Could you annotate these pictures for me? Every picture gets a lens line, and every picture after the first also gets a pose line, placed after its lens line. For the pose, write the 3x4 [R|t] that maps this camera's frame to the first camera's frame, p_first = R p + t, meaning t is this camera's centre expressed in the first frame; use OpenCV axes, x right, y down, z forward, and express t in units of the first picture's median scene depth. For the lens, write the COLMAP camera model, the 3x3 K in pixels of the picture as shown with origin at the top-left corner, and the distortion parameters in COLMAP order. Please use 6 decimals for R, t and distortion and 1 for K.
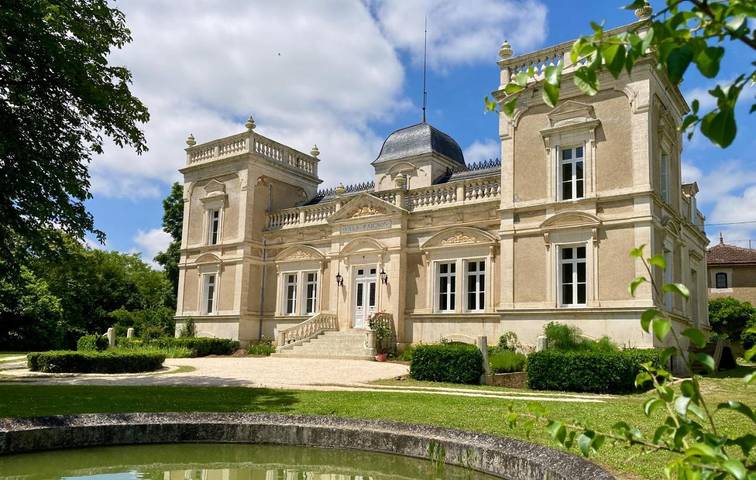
lens RADIAL K [[619.3, 0, 350.8], [0, 619.3, 280.8], [0, 0, 1]] dist [0.005633, -0.001913]
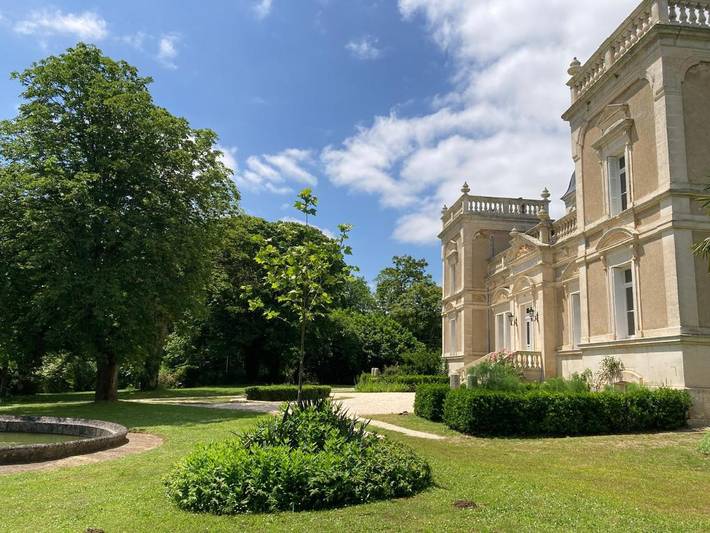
lens RADIAL K [[574.7, 0, 355.0], [0, 574.7, 266.5], [0, 0, 1]] dist [-0.006418, -0.001286]
pose [[0.673844, -0.140519, -0.725388, 0.557977], [0.073512, 0.989628, -0.123418, 0.011155], [0.735207, 0.029839, 0.677185, 0.151487]]
